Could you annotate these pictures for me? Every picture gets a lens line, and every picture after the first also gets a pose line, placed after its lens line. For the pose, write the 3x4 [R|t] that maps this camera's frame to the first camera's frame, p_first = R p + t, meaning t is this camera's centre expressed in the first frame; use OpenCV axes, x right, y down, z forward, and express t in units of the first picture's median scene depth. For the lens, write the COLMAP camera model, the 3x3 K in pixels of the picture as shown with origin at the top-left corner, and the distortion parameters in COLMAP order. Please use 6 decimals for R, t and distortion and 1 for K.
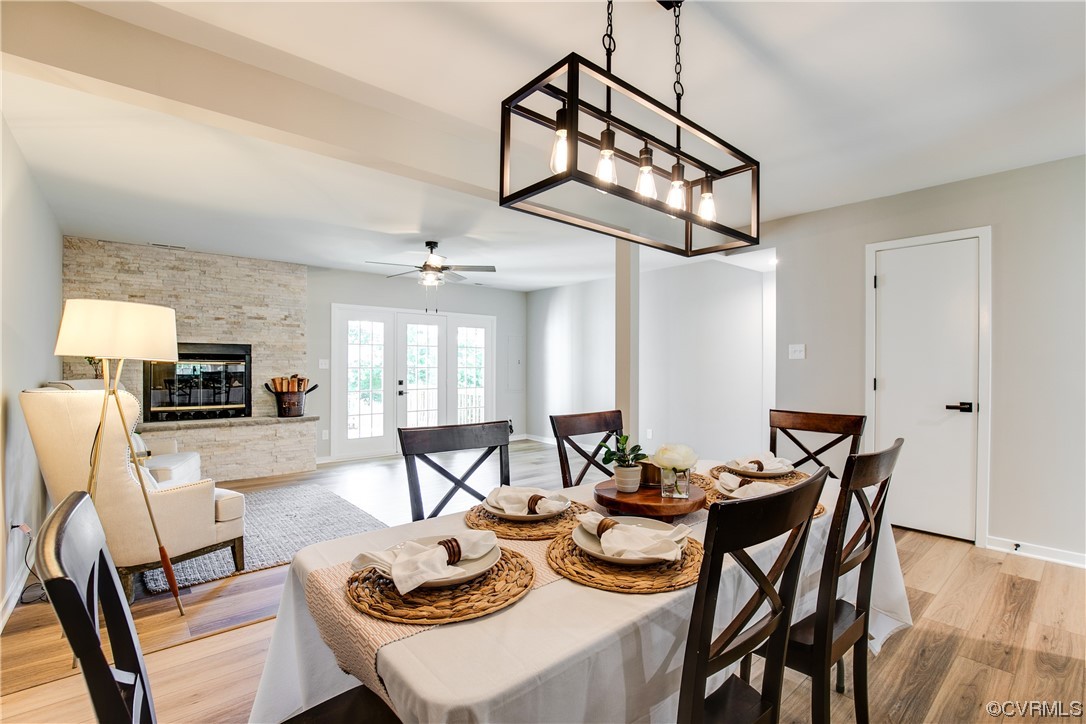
lens RADIAL K [[500.4, 0, 546.9], [0, 500.4, 366.4], [0, 0, 1]] dist [-0.030954, 0.003809]
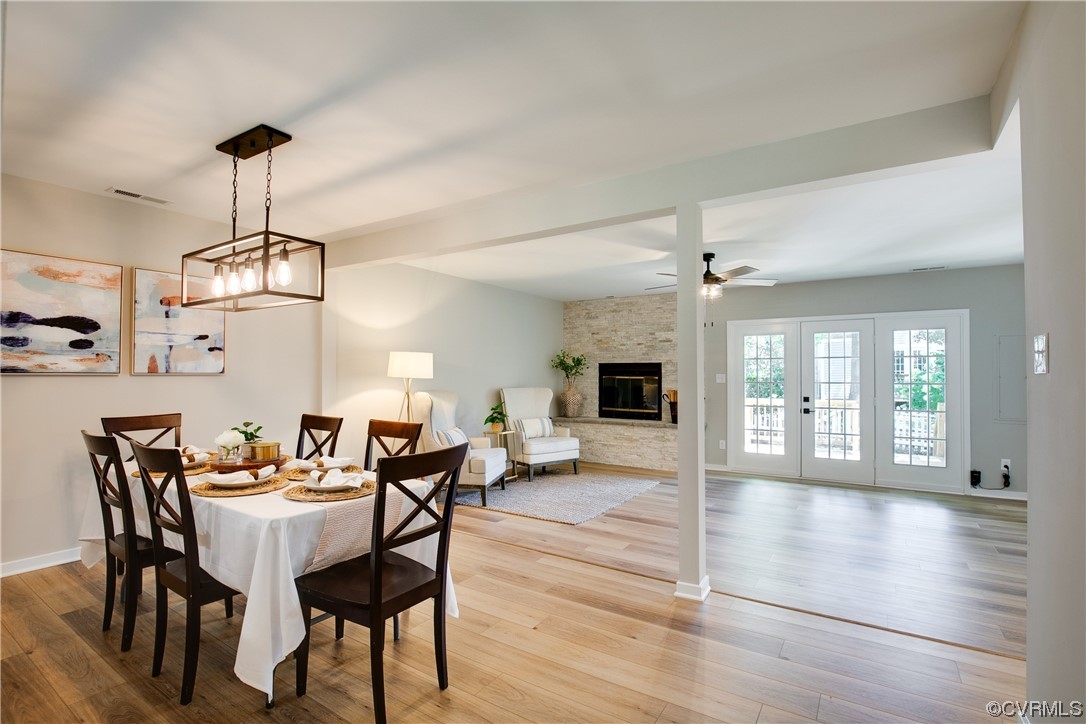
lens RADIAL K [[500.4, 0, 546.4], [0, 500.4, 361.0], [0, 0, 1]] dist [-0.030954, 0.003809]
pose [[0.275137, -0.026531, -0.961039, 0.534862], [-0.004046, 0.999578, -0.028754, -0.011161], [0.961397, 0.011800, 0.274913, 0.376738]]
